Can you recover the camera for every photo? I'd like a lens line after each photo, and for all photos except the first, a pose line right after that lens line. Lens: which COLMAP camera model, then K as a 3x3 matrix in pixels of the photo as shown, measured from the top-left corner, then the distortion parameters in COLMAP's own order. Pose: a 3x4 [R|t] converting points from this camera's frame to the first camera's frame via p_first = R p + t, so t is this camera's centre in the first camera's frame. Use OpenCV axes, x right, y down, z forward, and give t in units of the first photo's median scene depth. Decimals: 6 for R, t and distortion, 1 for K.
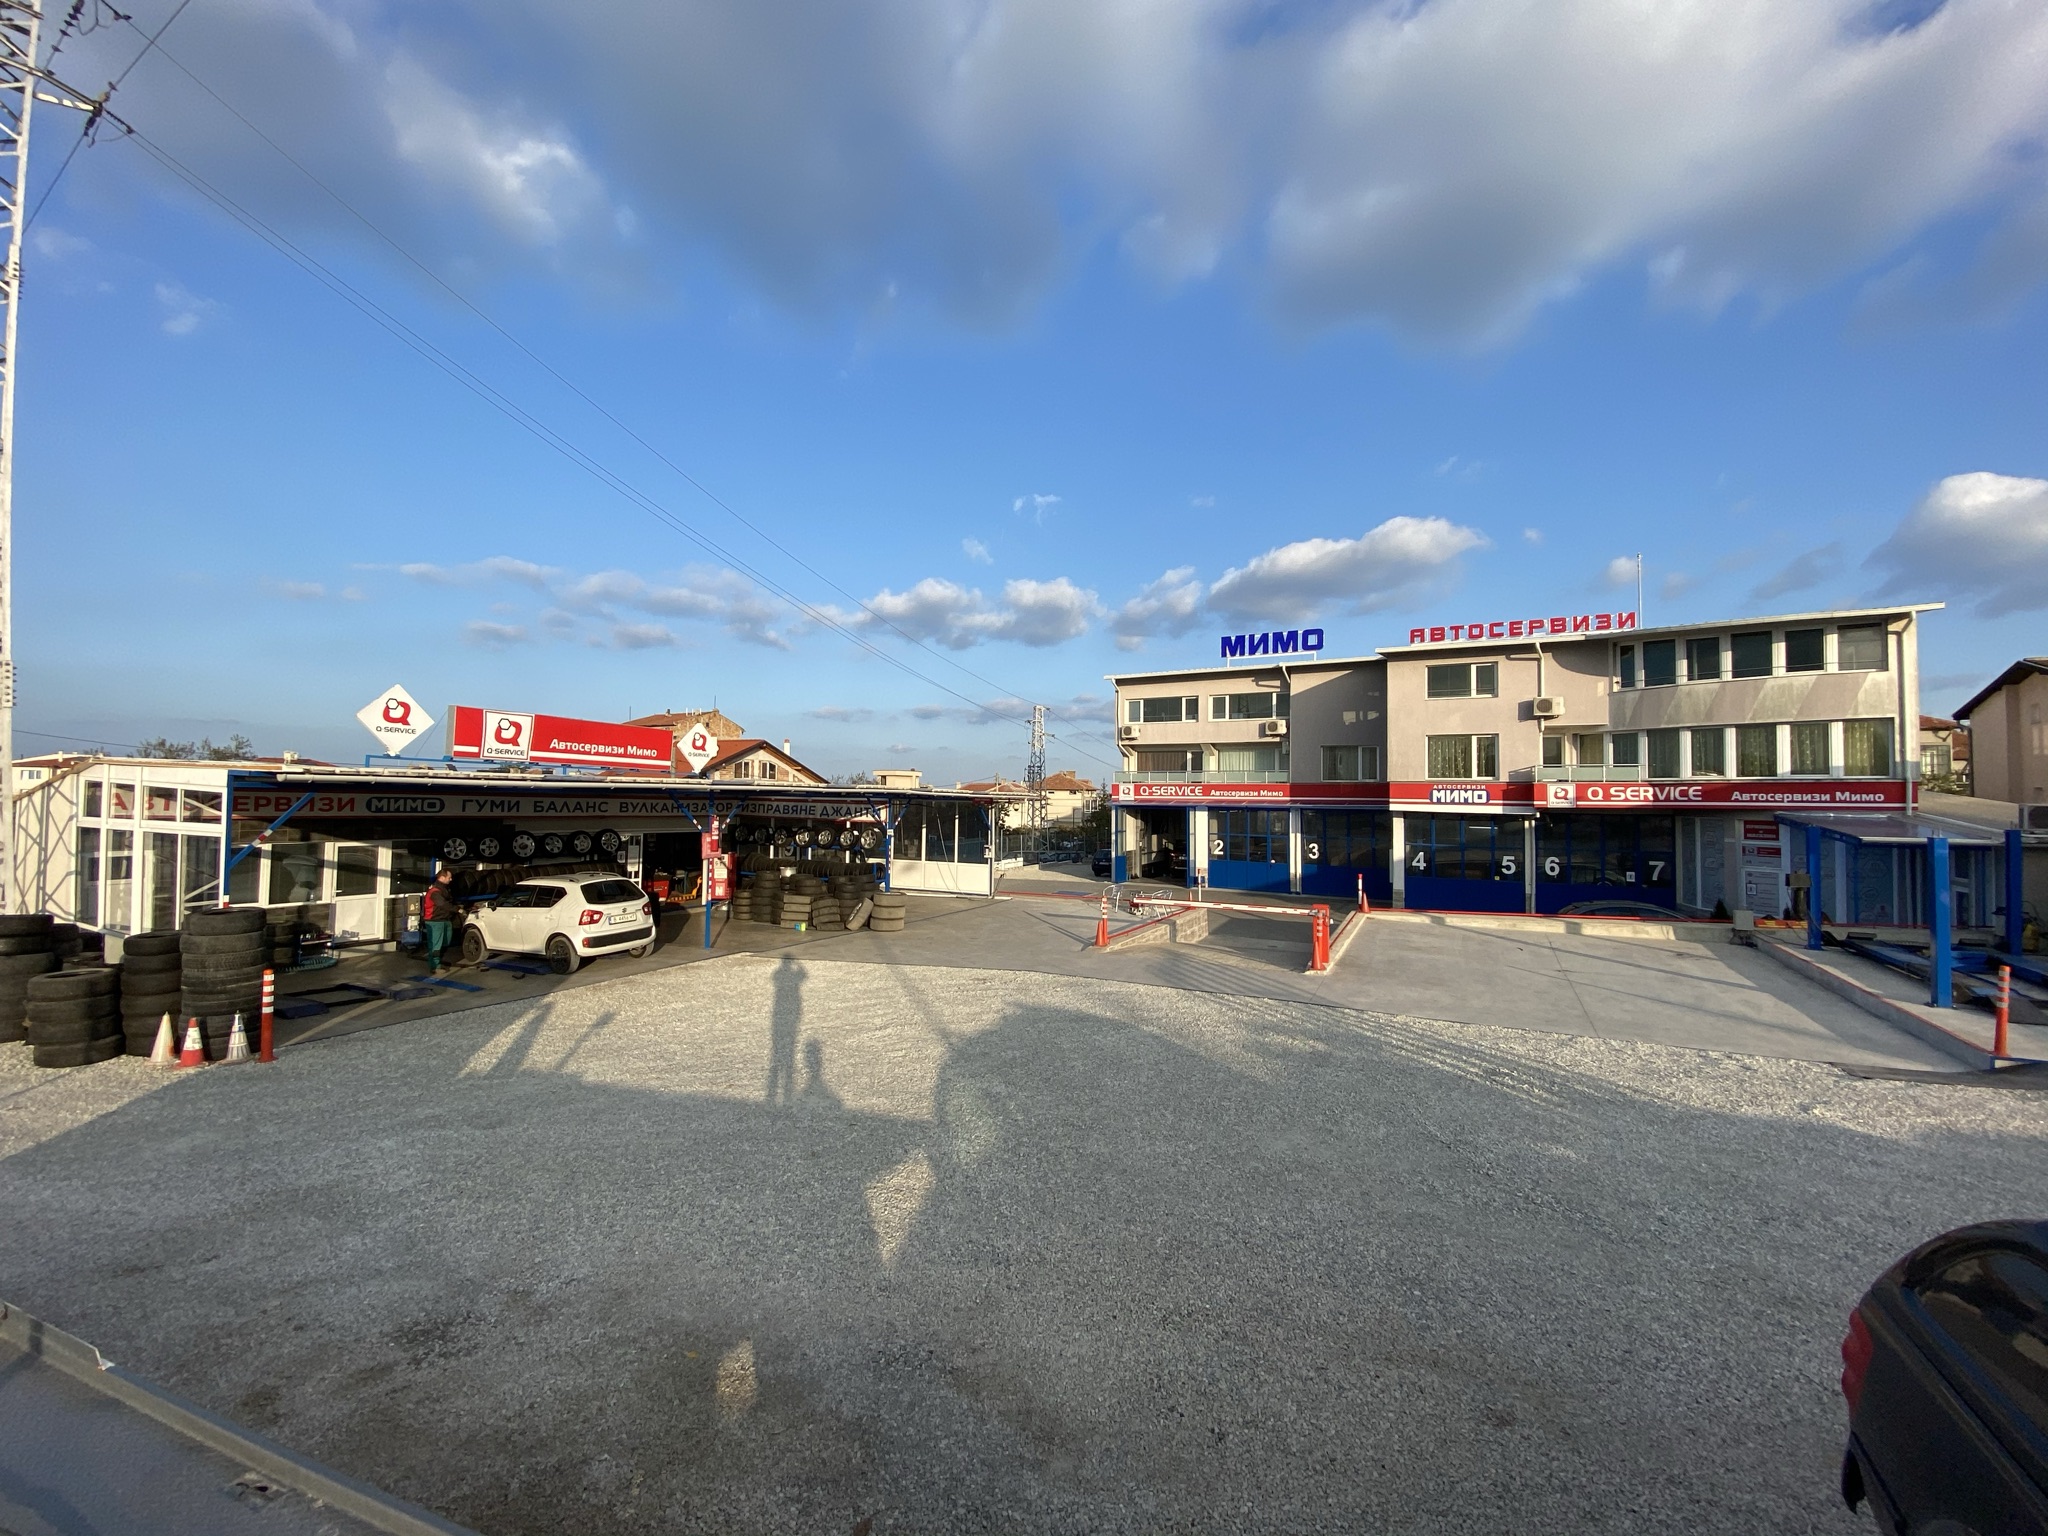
lens RADIAL K [[835.4, 0, 1006.1], [0, 835.4, 766.8], [0, 0, 1]] dist [-0.015285, -0.003924]
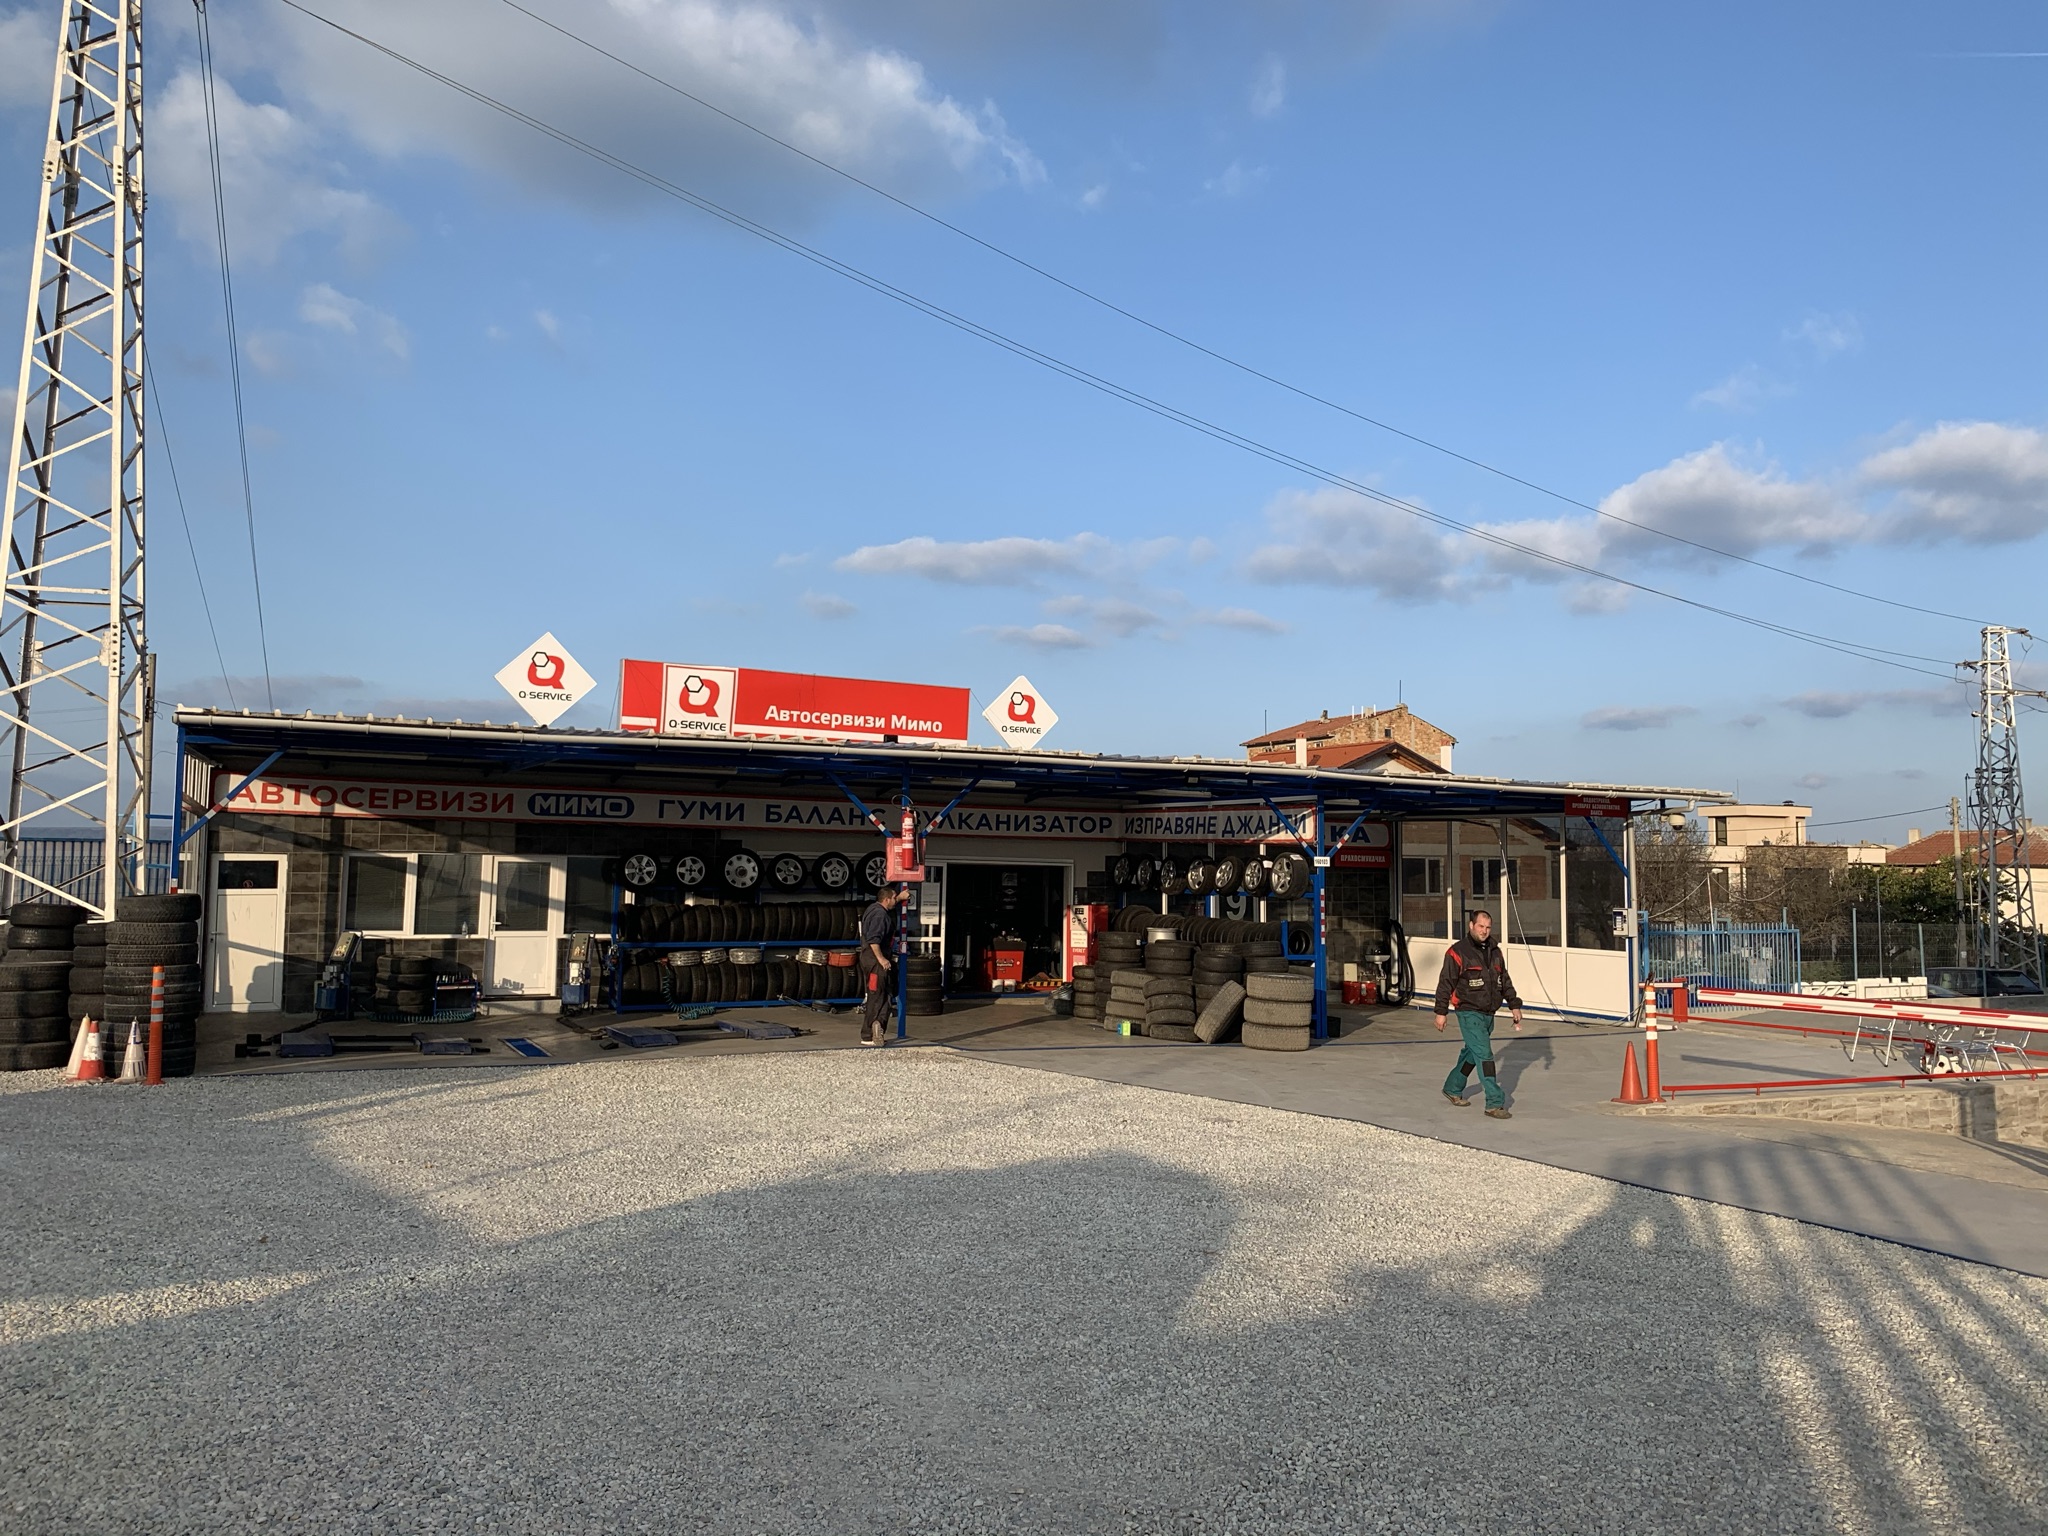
lens RADIAL K [[1547.2, 0, 1009.0], [0, 1547.2, 758.2], [0, 0, 1]] dist [0.088878, -0.046499]
pose [[0.802059, -0.039266, -0.595952, 0.327493], [0.014367, 0.998816, -0.046475, 0.067336], [0.597072, 0.028714, 0.801674, 0.147711]]
